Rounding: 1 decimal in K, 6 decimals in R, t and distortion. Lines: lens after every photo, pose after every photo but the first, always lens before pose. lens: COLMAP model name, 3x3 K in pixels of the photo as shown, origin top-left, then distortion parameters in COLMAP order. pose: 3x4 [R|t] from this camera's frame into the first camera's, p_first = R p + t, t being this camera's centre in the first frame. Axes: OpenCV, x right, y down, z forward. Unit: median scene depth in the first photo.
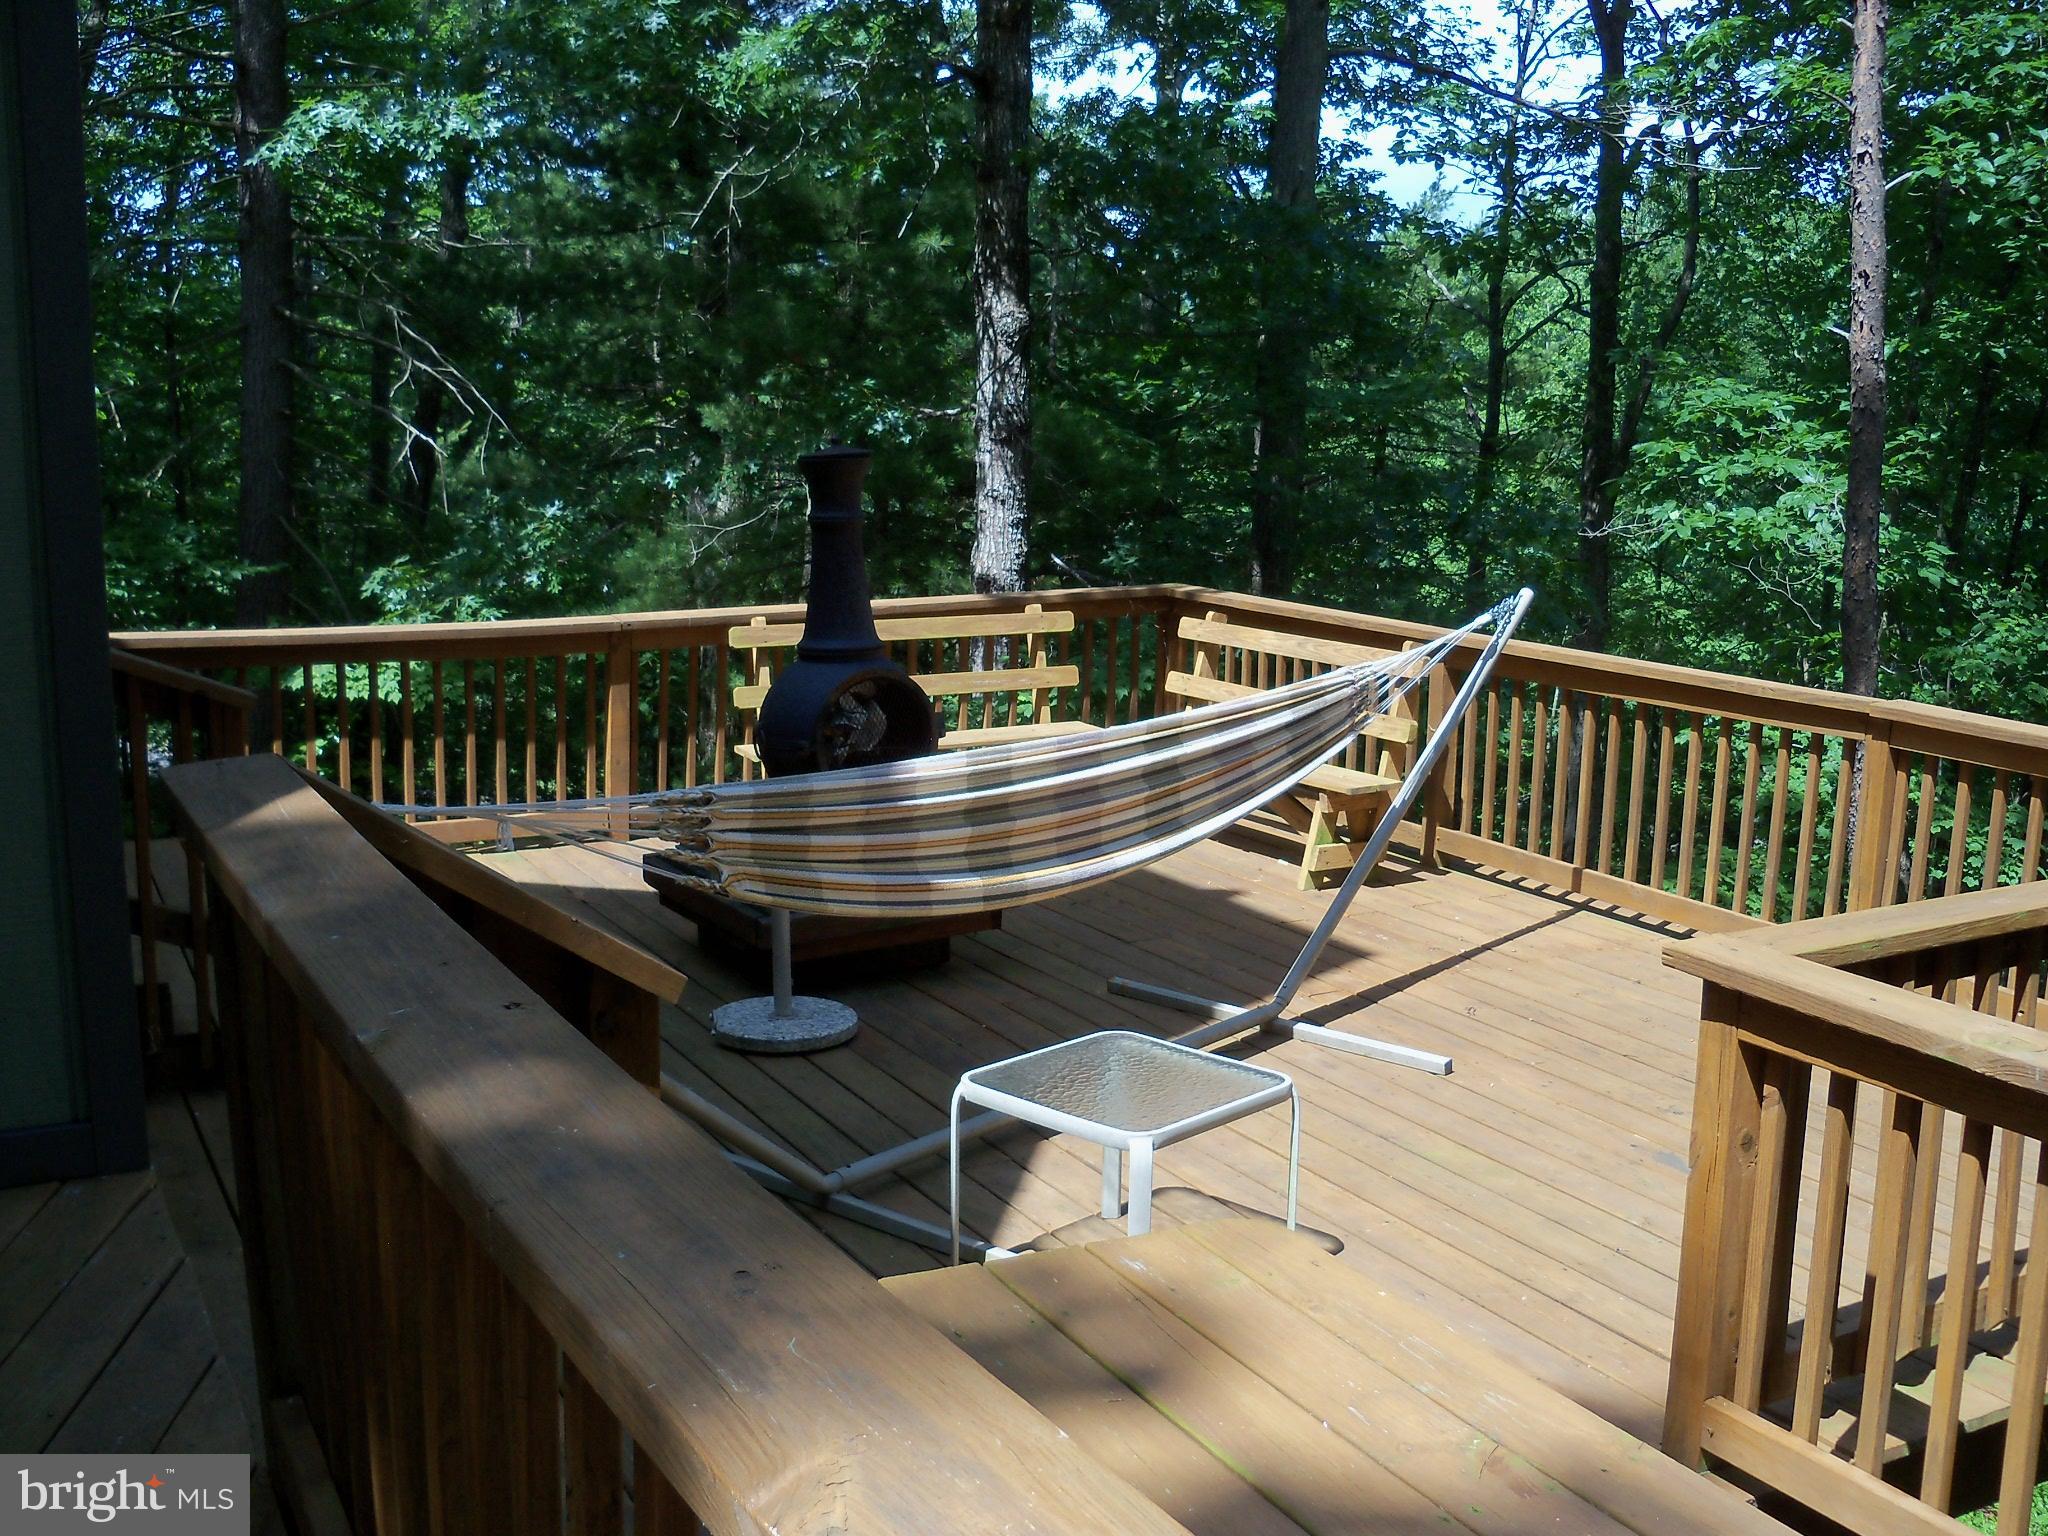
lens RADIAL K [[2115.2, 0, 1024.0], [0, 2115.2, 768.0], [0, 0, 1]] dist [-0.229236, 0.246860]
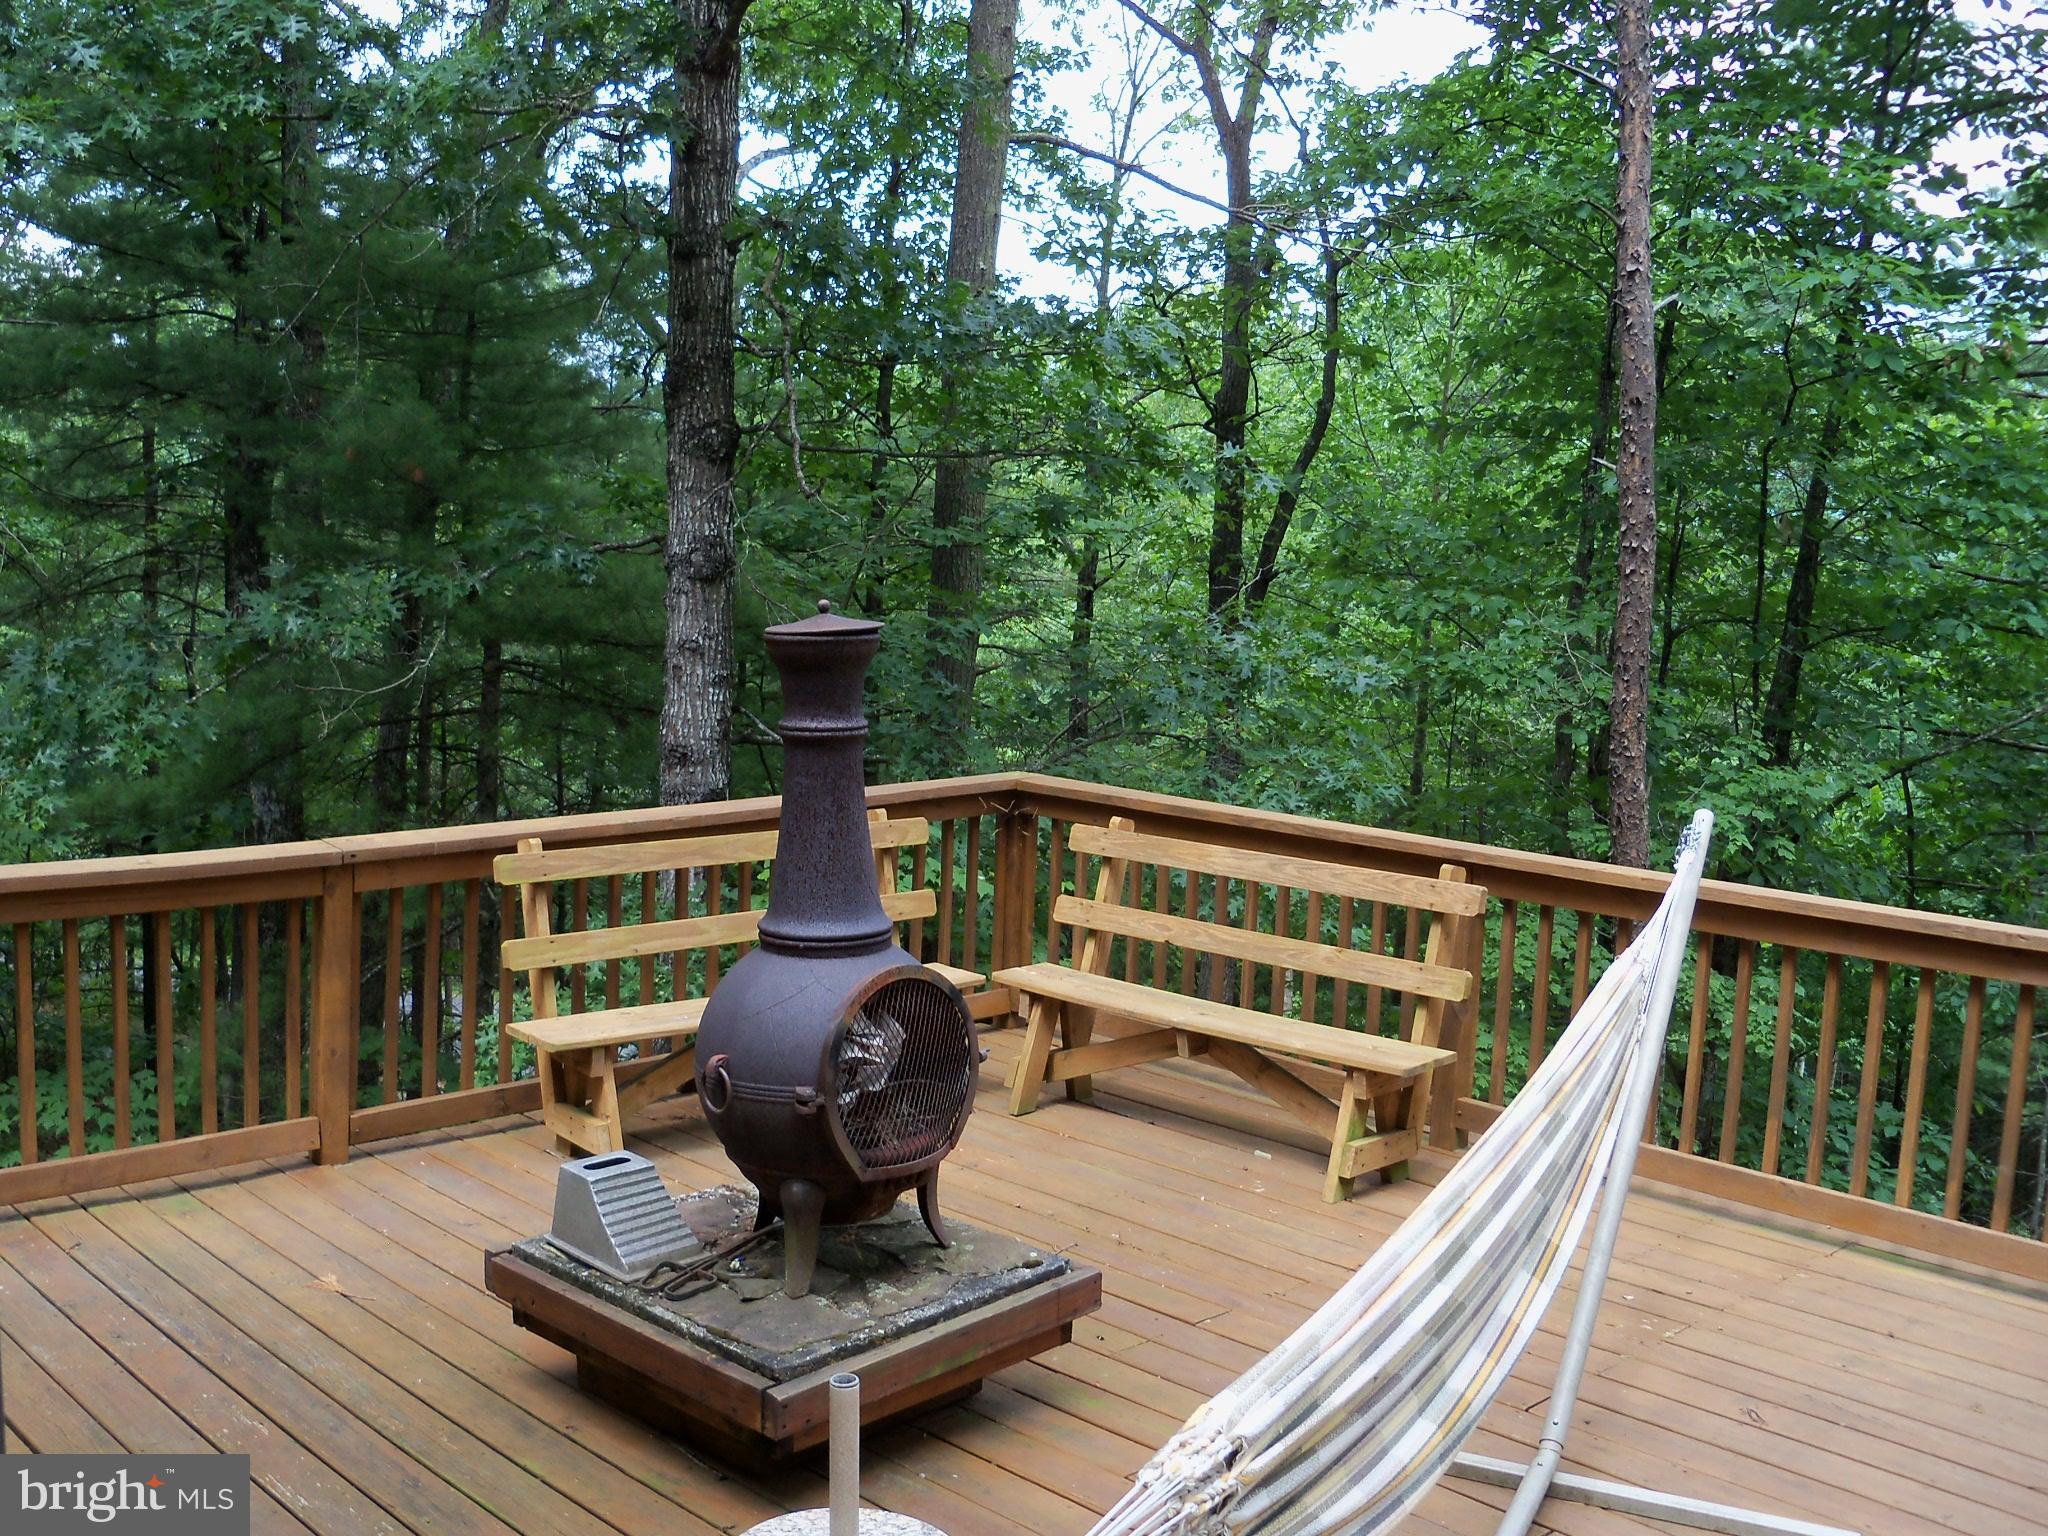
lens RADIAL K [[2115.2, 0, 1024.0], [0, 2115.2, 768.0], [0, 0, 1]] dist [-0.229236, 0.246860]
pose [[0.964047, -0.009764, 0.265553, -0.154694], [0.024577, 0.998318, -0.052517, -0.055264], [-0.264593, 0.057156, 0.962665, 0.284832]]
